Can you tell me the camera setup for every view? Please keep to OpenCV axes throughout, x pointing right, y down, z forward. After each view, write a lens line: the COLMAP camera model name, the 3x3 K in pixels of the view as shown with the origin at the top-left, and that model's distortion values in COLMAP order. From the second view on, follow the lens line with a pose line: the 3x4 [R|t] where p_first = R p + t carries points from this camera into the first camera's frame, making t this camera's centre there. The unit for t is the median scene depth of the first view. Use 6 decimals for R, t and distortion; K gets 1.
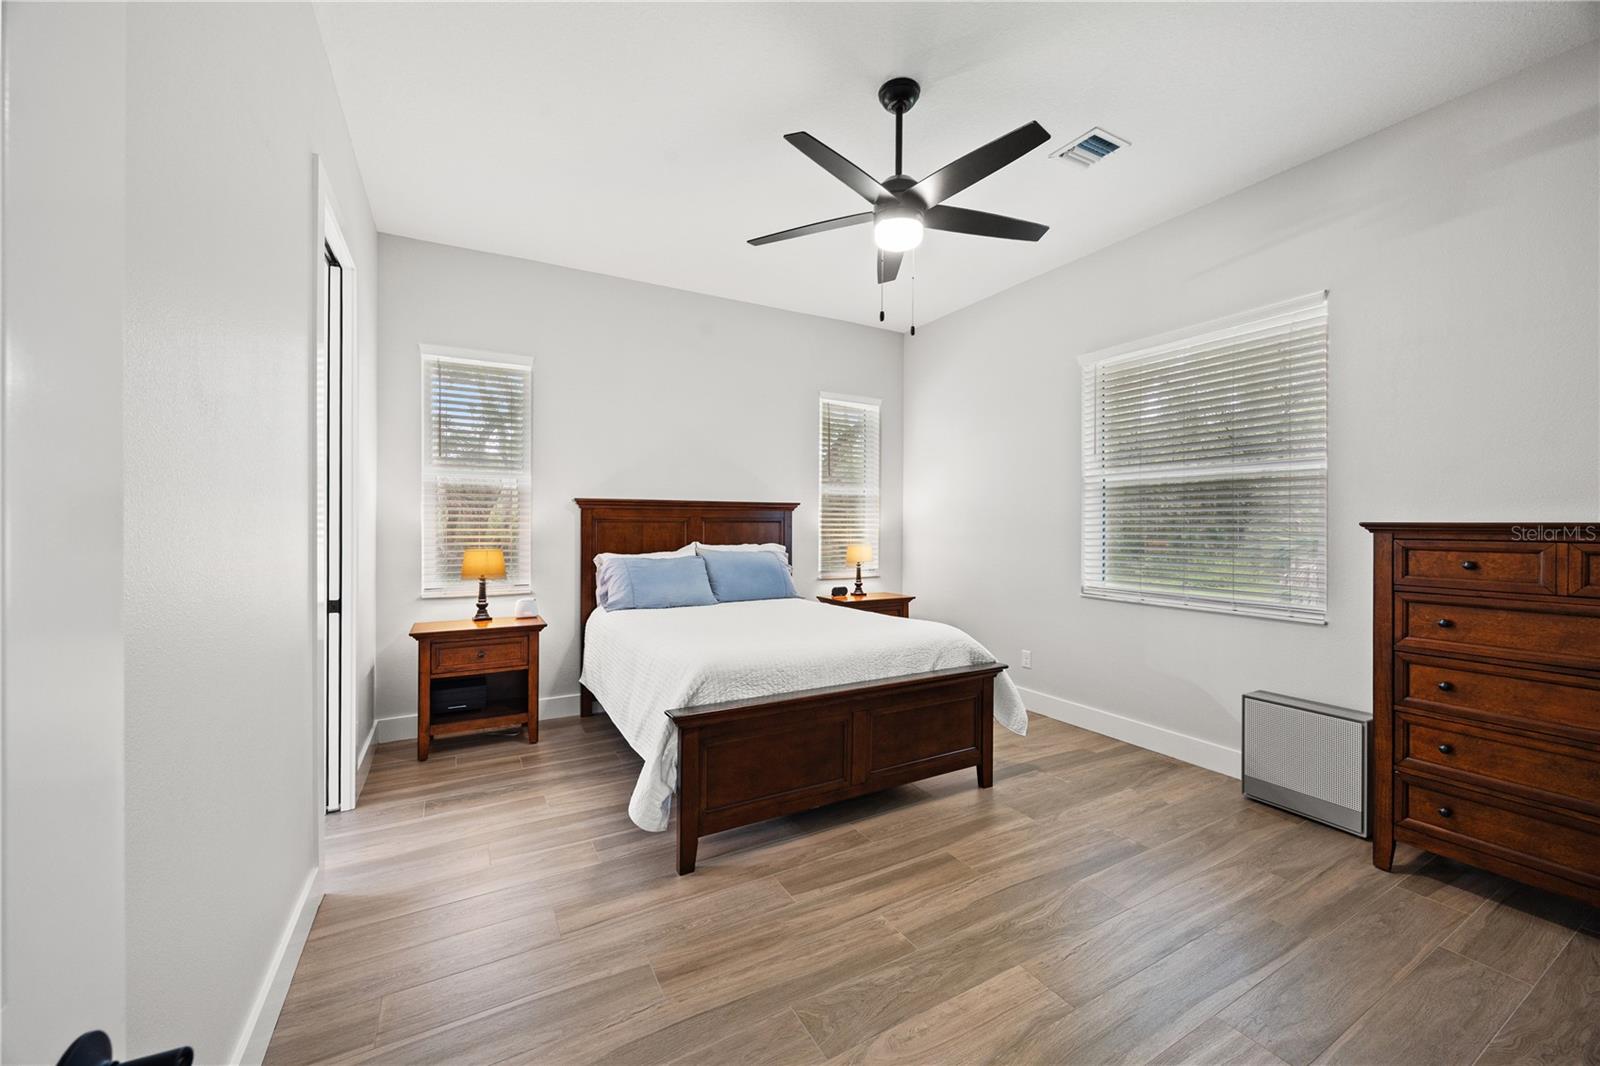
lens RADIAL K [[617.2, 0, 800.1], [0, 617.2, 528.7], [0, 0, 1]] dist [-0.000728, -0.000081]
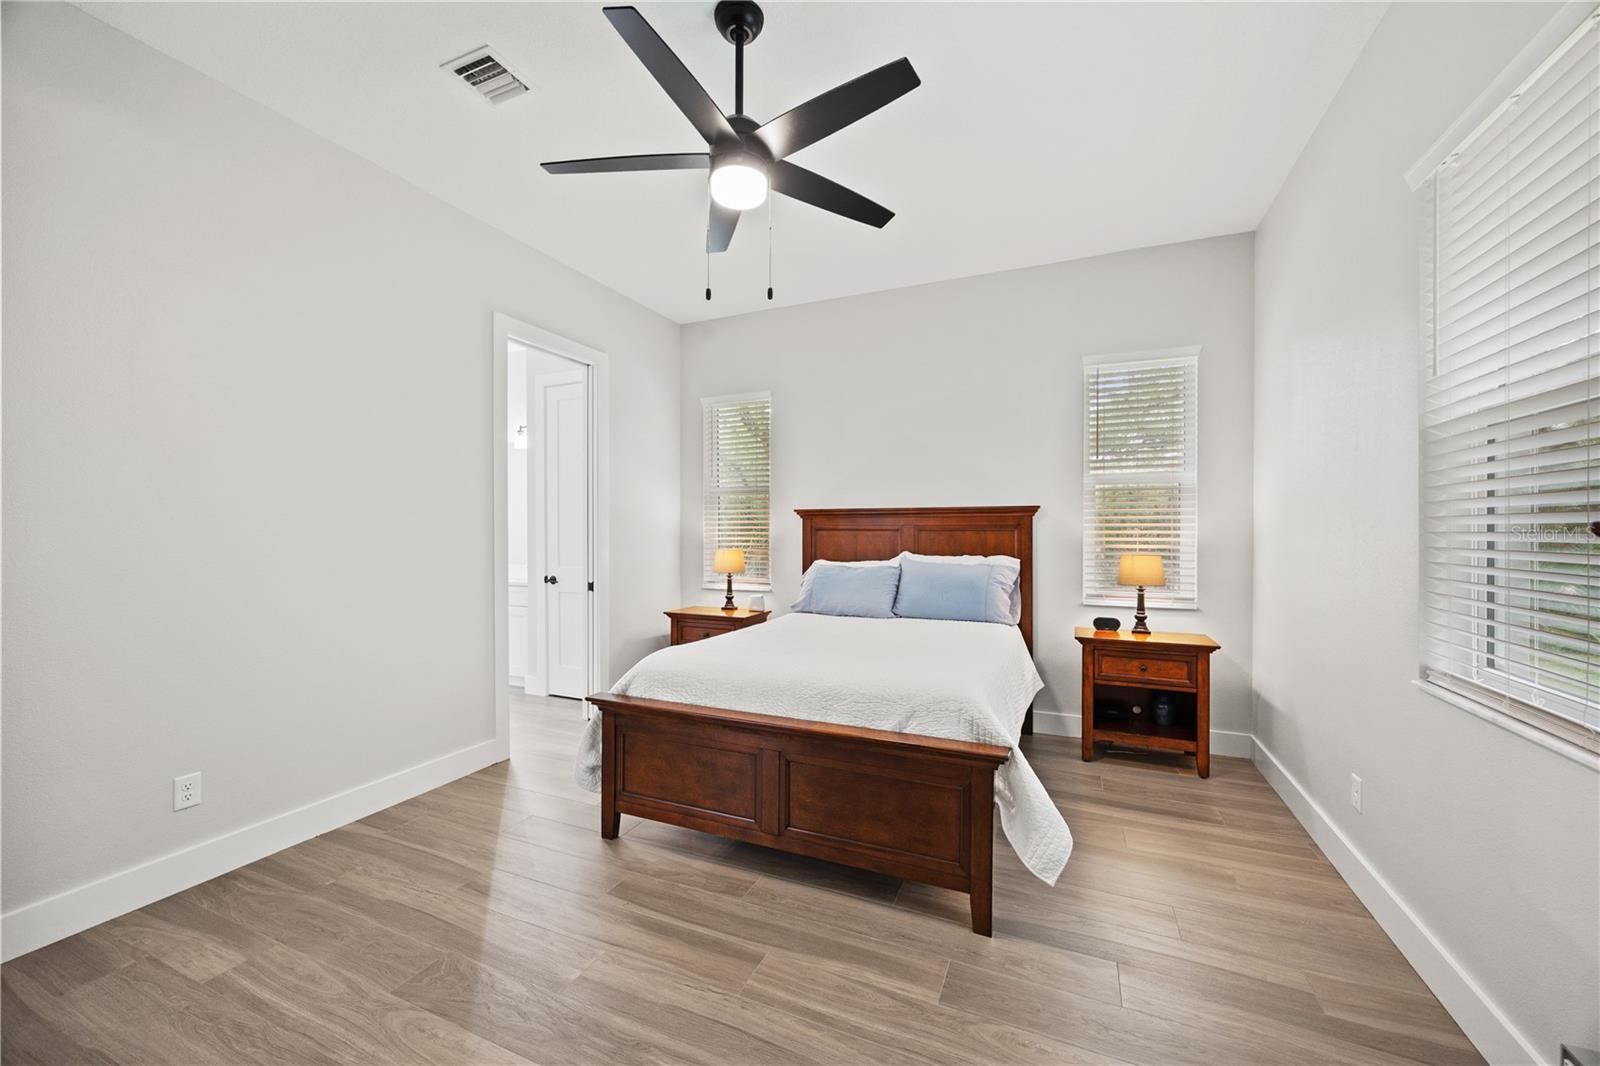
lens RADIAL K [[611.2, 0, 800.8], [0, 611.2, 555.9], [0, 0, 1]] dist [-0.001658, -0.000024]
pose [[0.600062, 0.025619, -0.799543, 0.688448], [-0.005656, 0.999598, 0.027784, 0.005716], [0.799933, -0.012150, 0.599966, 0.466718]]
